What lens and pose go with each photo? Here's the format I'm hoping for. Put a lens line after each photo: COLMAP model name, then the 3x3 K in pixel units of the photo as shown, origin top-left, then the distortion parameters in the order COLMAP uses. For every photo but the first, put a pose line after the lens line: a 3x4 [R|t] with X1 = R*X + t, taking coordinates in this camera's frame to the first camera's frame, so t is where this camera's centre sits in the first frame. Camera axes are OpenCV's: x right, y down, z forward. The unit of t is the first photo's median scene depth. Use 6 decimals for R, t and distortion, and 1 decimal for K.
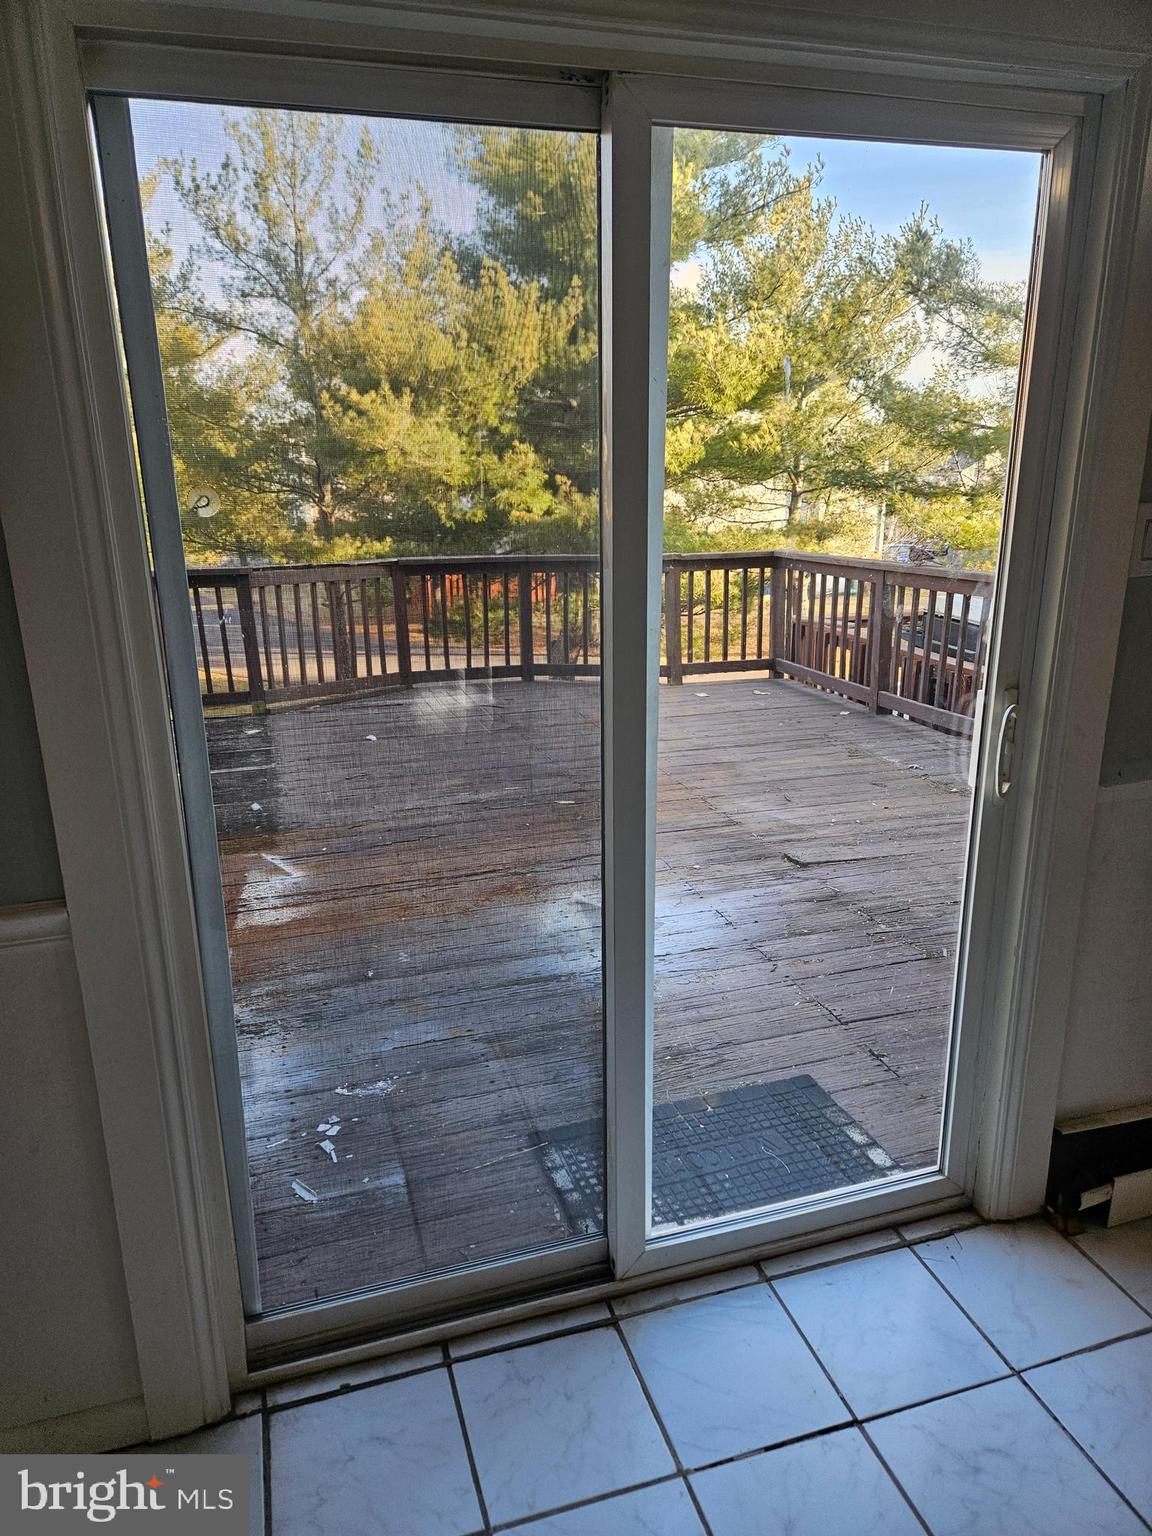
lens RADIAL K [[1025.1, 0, 558.9], [0, 1025.1, 769.1], [0, 0, 1]] dist [0.087233, -0.069780]
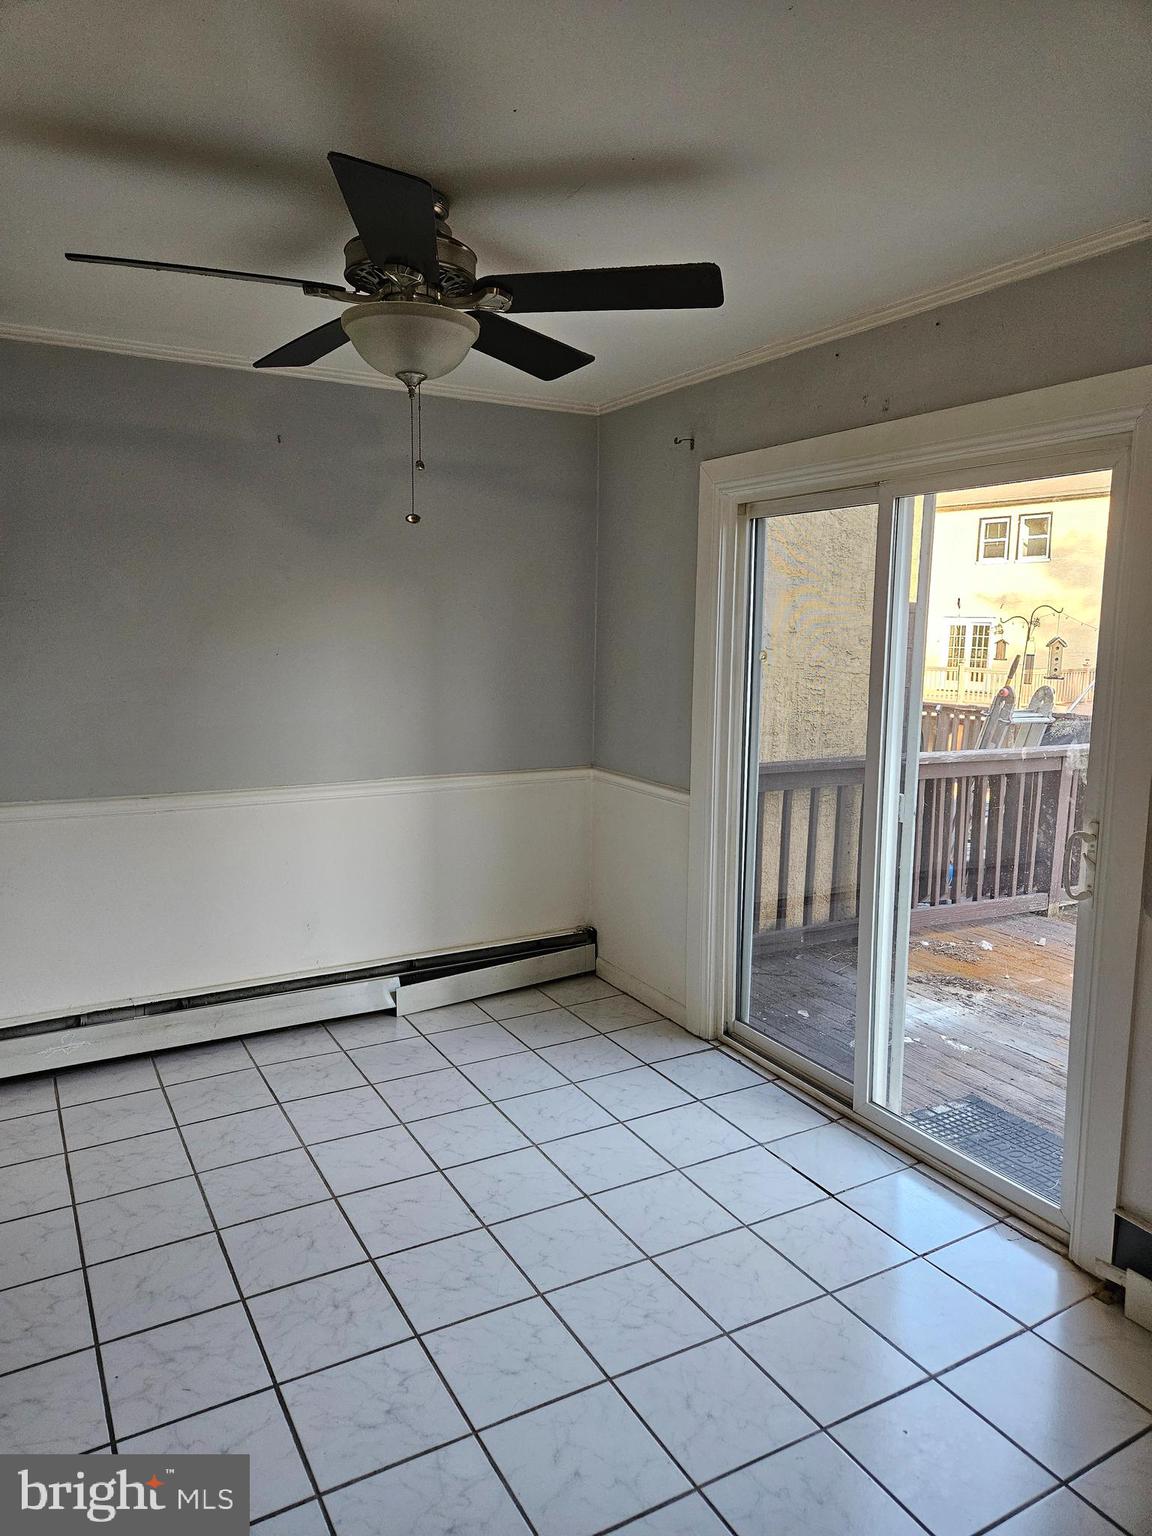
lens RADIAL K [[1025.1, 0, 558.9], [0, 1025.1, 769.1], [0, 0, 1]] dist [0.087233, -0.069780]
pose [[0.205319, 0.156604, -0.966084, 1.679616], [-0.288075, 0.953055, 0.093268, -0.070890], [0.935338, 0.259155, 0.240794, -0.007806]]
